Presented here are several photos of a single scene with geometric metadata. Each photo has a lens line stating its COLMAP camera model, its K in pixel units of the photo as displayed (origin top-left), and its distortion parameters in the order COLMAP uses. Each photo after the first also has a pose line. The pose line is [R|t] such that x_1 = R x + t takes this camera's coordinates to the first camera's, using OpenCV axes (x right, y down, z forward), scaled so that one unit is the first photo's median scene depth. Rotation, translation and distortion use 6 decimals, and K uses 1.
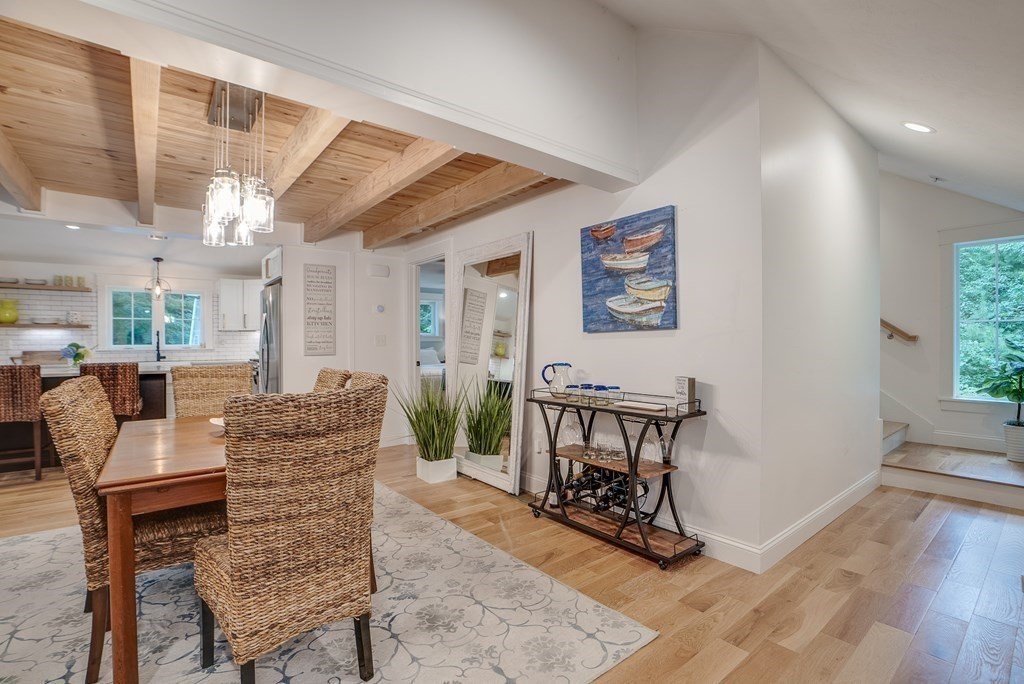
lens RADIAL K [[482.2, 0, 512.0], [0, 482.2, 342.0], [0, 0, 1]] dist [-0.073883, 0.035429]
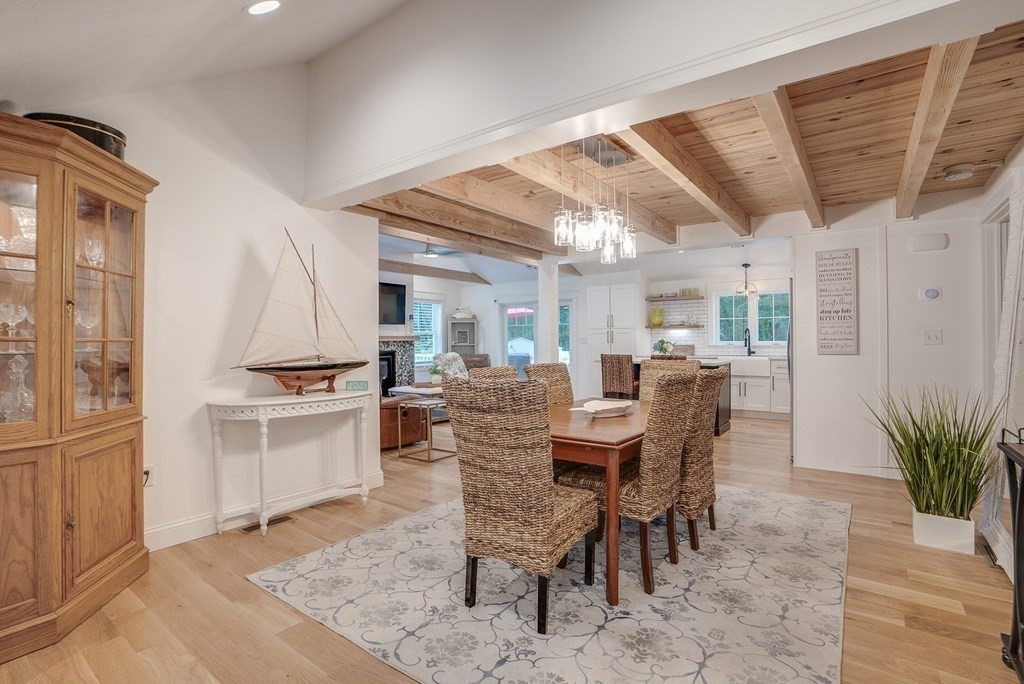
lens RADIAL K [[475.3, 0, 512.0], [0, 475.3, 342.0], [0, 0, 1]] dist [-0.021568, 0.000362]
pose [[0.269952, 0.007032, -0.962848, 0.376021], [0.003212, 0.999961, 0.008203, -0.005392], [0.962868, -0.005307, 0.269919, 0.292817]]
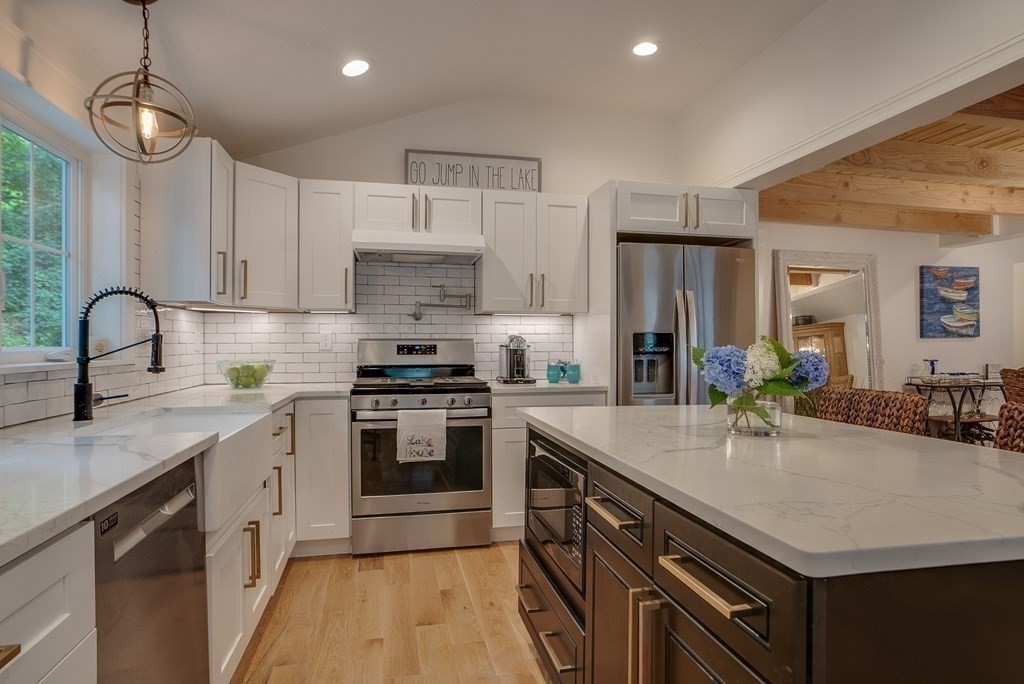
lens RADIAL K [[558.4, 0, 512.0], [0, 558.4, 342.0], [0, 0, 1]] dist [-0.022058, 0.001569]
pose [[0.423009, 0.009412, 0.906076, -1.861941], [-0.003158, 0.999955, -0.008912, 0.011298], [-0.906120, 0.000908, 0.423020, 1.411988]]
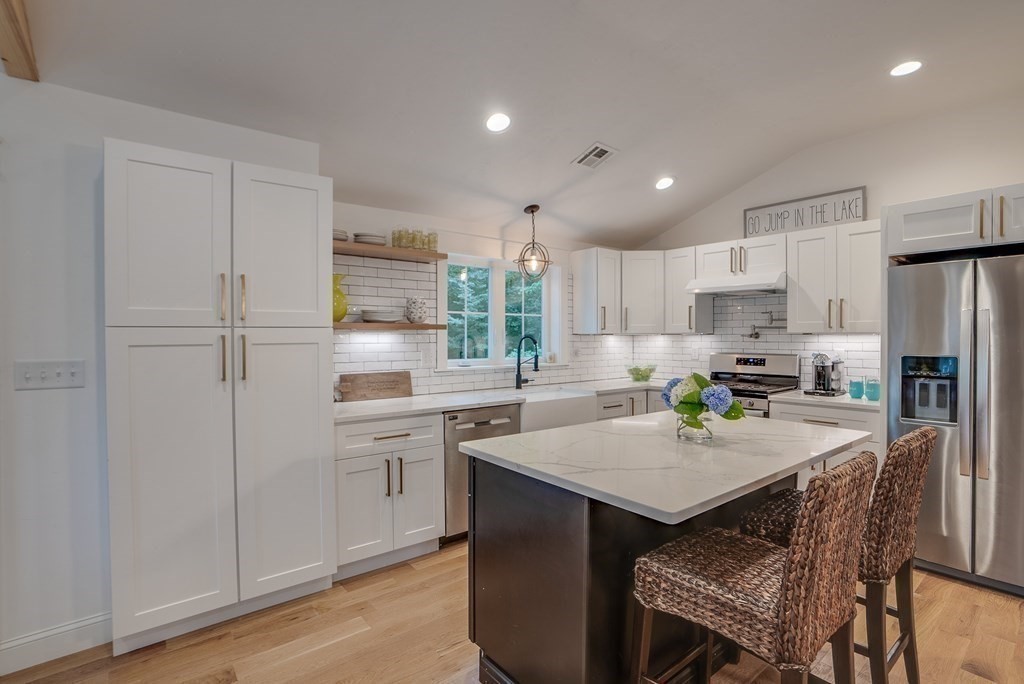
lens RADIAL K [[482.2, 0, 512.0], [0, 482.2, 342.0], [0, 0, 1]] dist [-0.073883, 0.035429]
pose [[0.999515, 0.006234, 0.030505, -1.595334], [-0.006521, 0.999935, 0.009325, -0.041702], [-0.030445, -0.009520, 0.999491, 0.837936]]
